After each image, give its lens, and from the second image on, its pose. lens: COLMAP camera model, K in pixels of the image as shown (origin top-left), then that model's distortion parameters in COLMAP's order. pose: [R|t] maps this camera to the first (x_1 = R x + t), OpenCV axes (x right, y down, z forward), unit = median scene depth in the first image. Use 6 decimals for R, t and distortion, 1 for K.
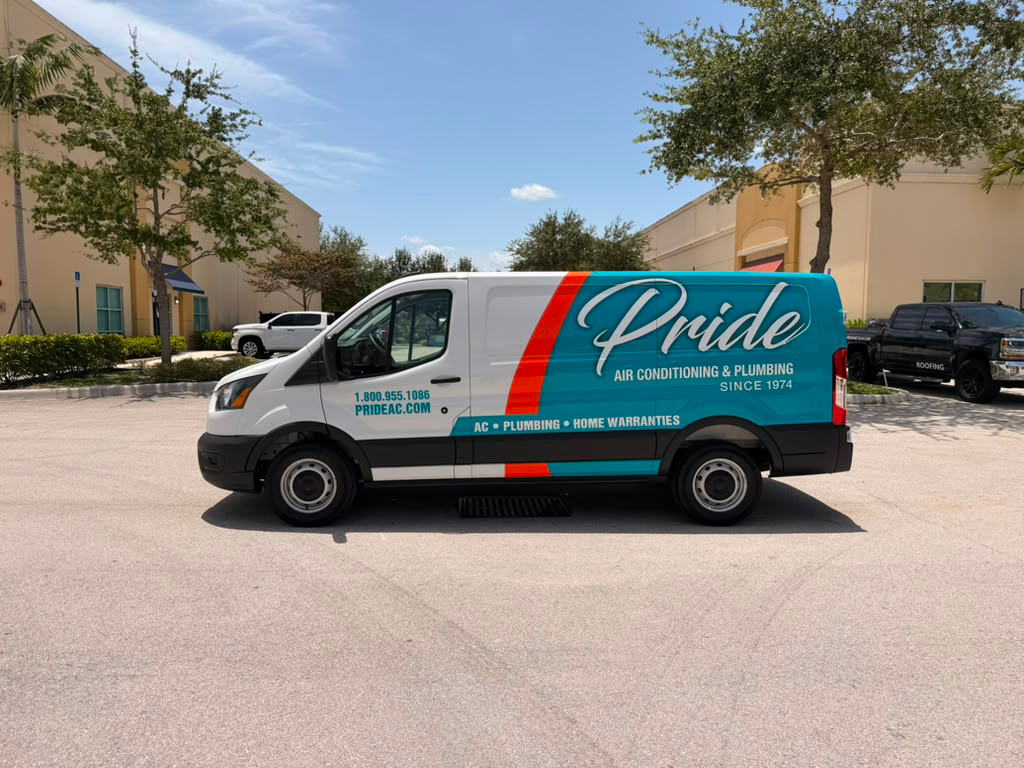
lens RADIAL K [[726.2, 0, 516.8], [0, 726.2, 382.8], [0, 0, 1]] dist [0.022356, -0.006199]
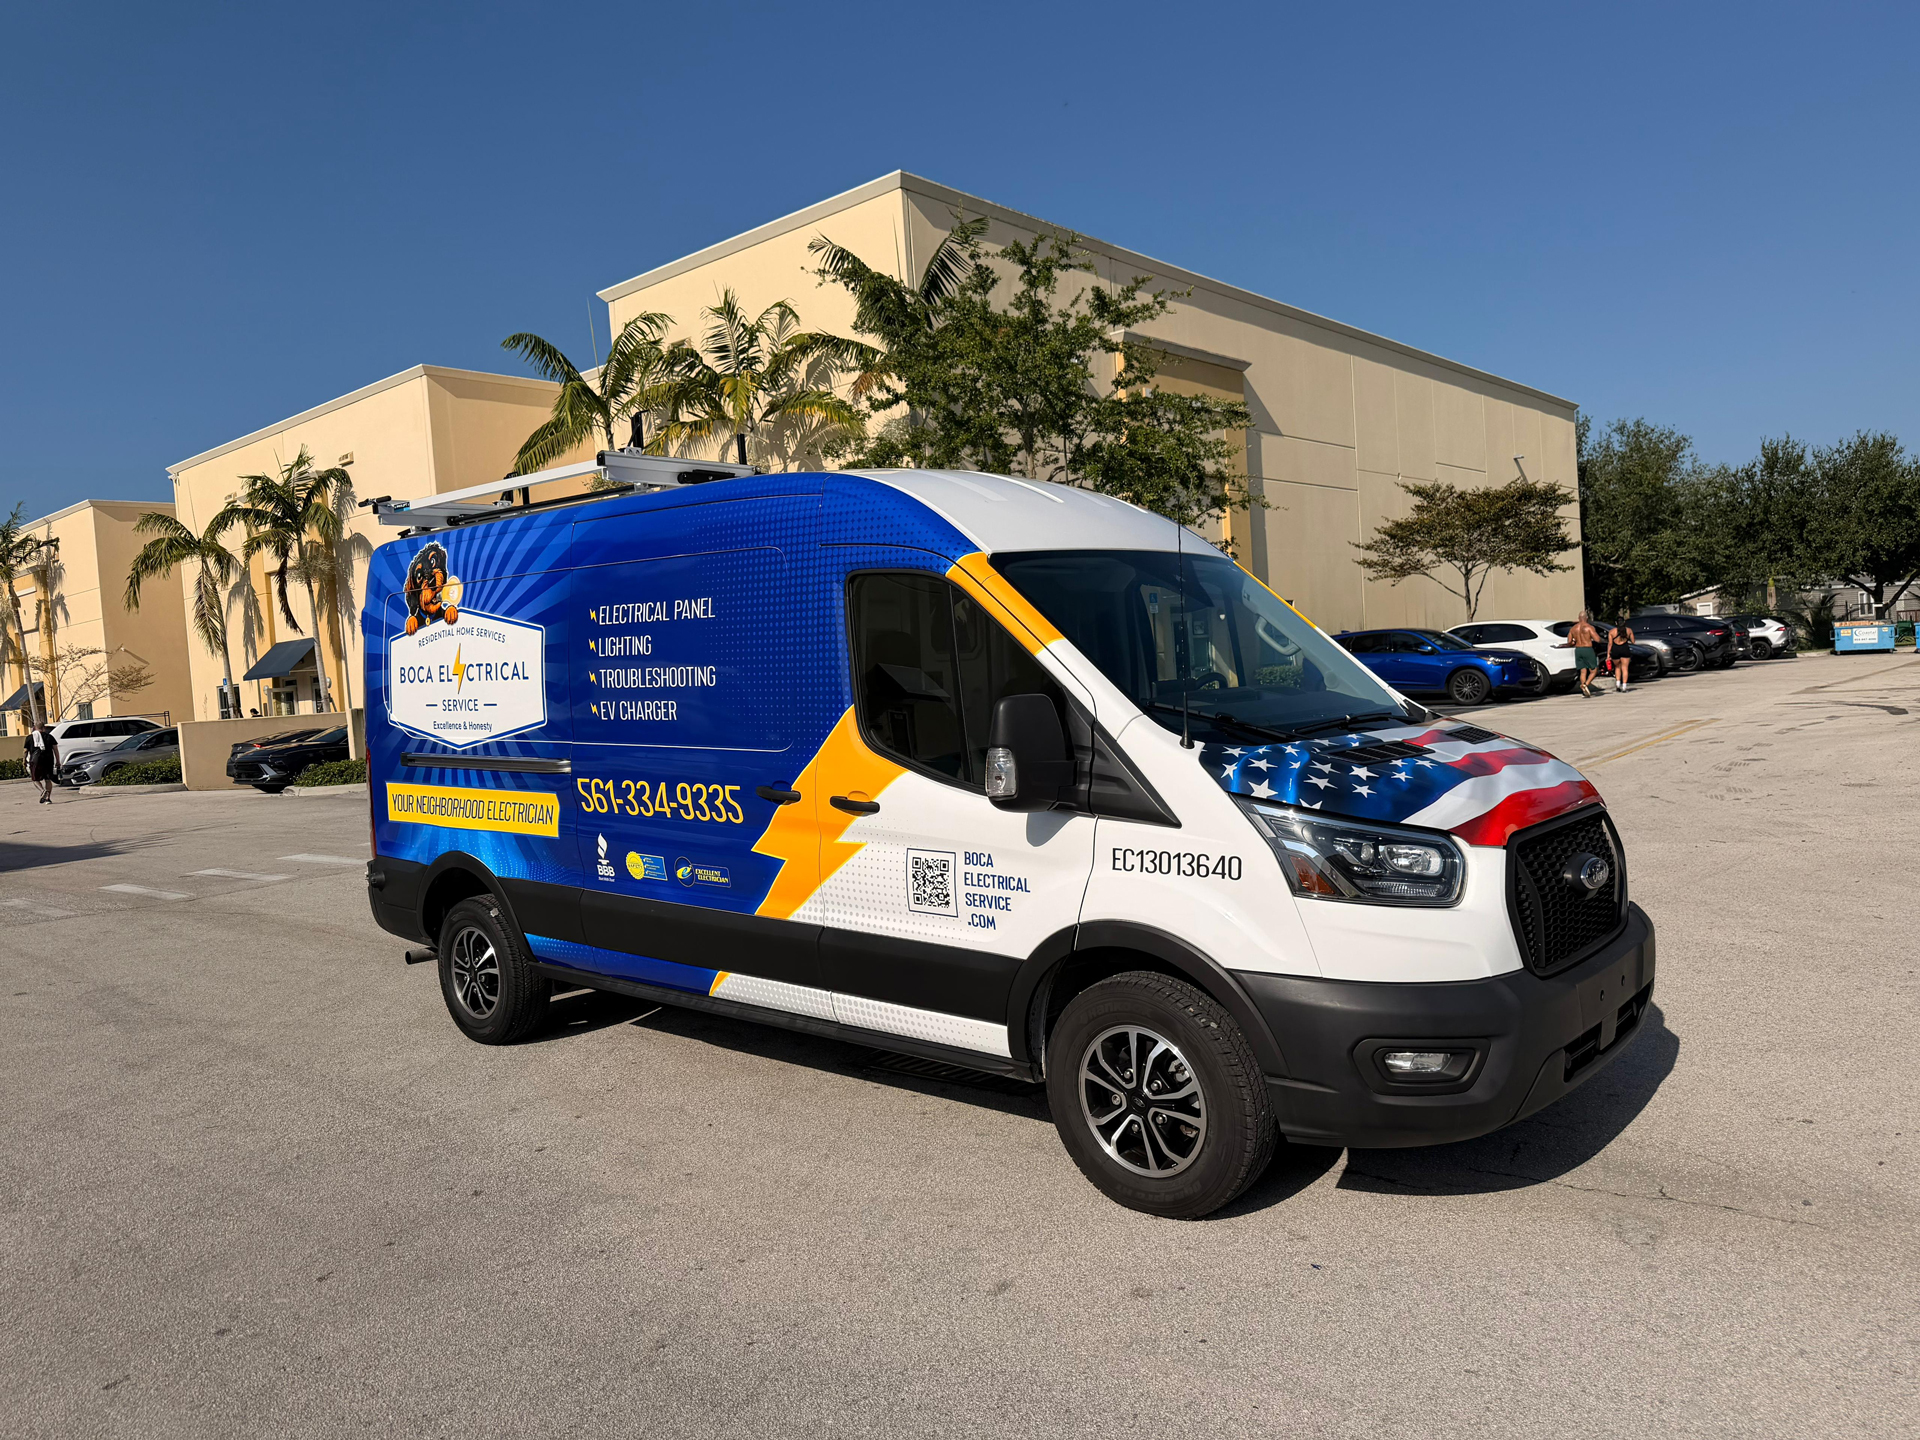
lens RADIAL K [[1373.2, 0, 970.8], [0, 1373.2, 740.1], [0, 0, 1]] dist [0.072425, -0.085280]
pose [[0.715914, -0.020283, -0.697894, 0.282695], [0.019613, 0.999768, -0.008937, -0.012127], [0.697913, -0.007290, 0.716145, 0.152375]]
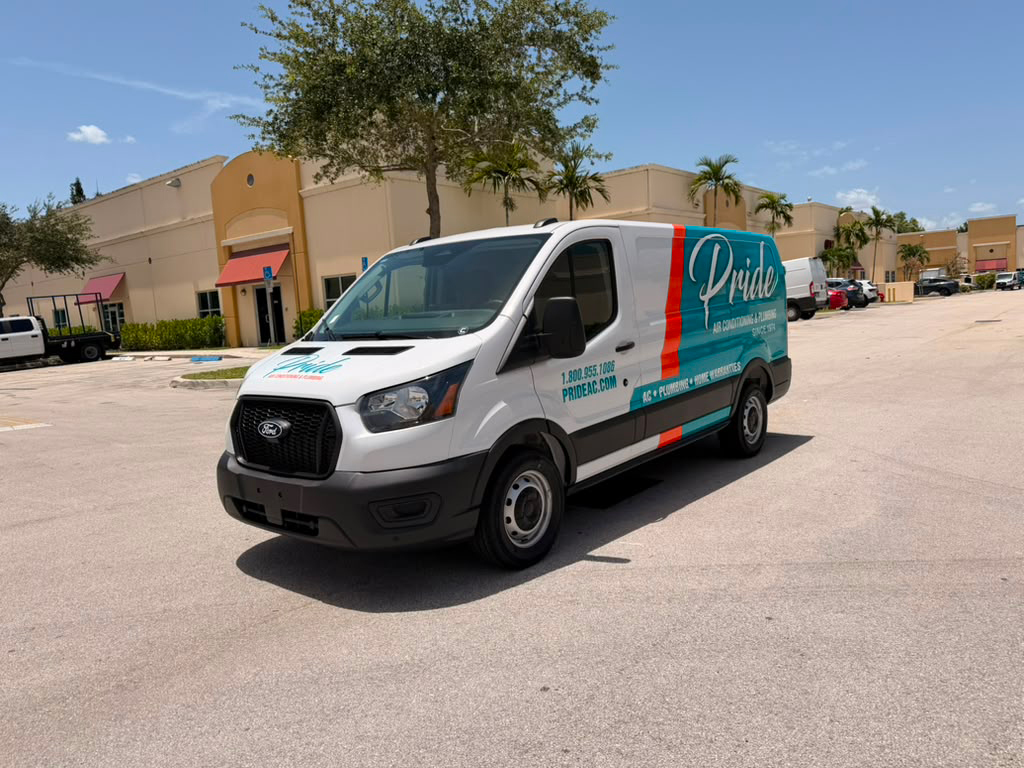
lens RADIAL K [[726.2, 0, 516.8], [0, 726.2, 382.8], [0, 0, 1]] dist [0.022356, -0.006199]
pose [[0.681438, -0.122825, 0.721496, -0.292549], [0.121432, 0.991128, 0.054037, -0.008334], [-0.721731, 0.050789, 0.690307, 0.185150]]
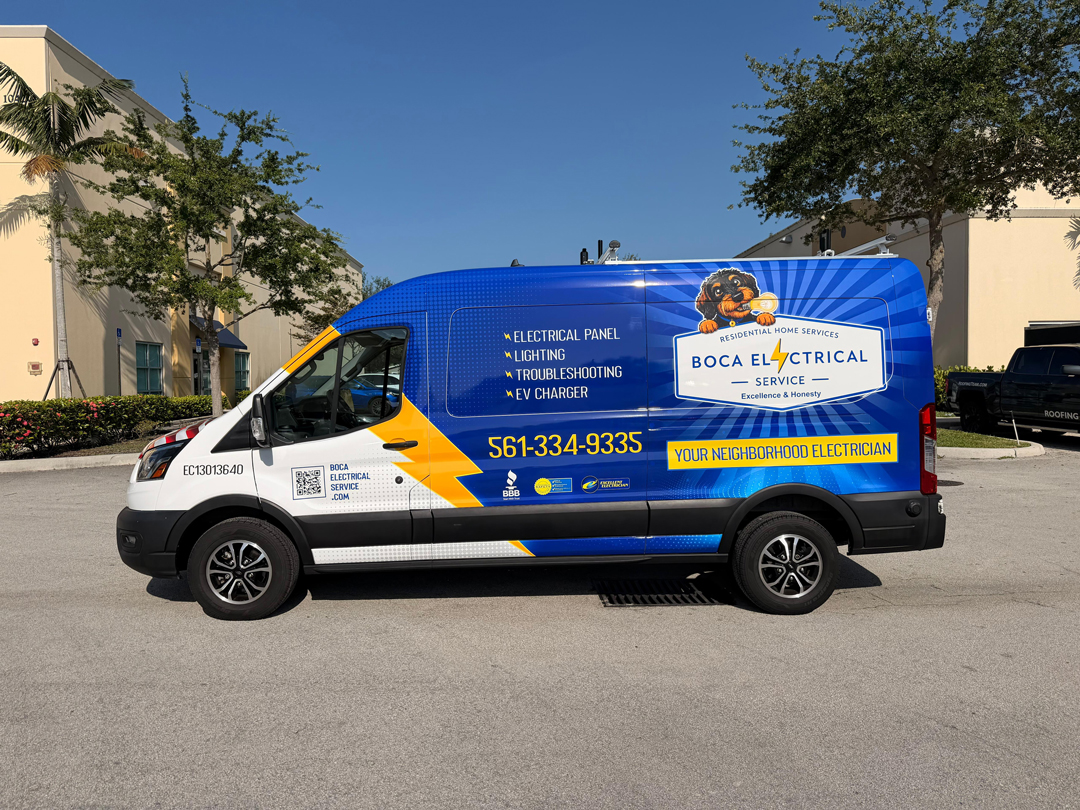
lens RADIAL K [[769.8, 0, 551.0], [0, 769.8, 406.7], [0, 0, 1]] dist [0.012214, 0.002521]
pose [[0.999779, -0.015356, -0.014362, -0.047952], [0.014764, 0.999070, -0.040511, -0.005209], [0.014971, 0.040290, 0.999076, 0.033523]]
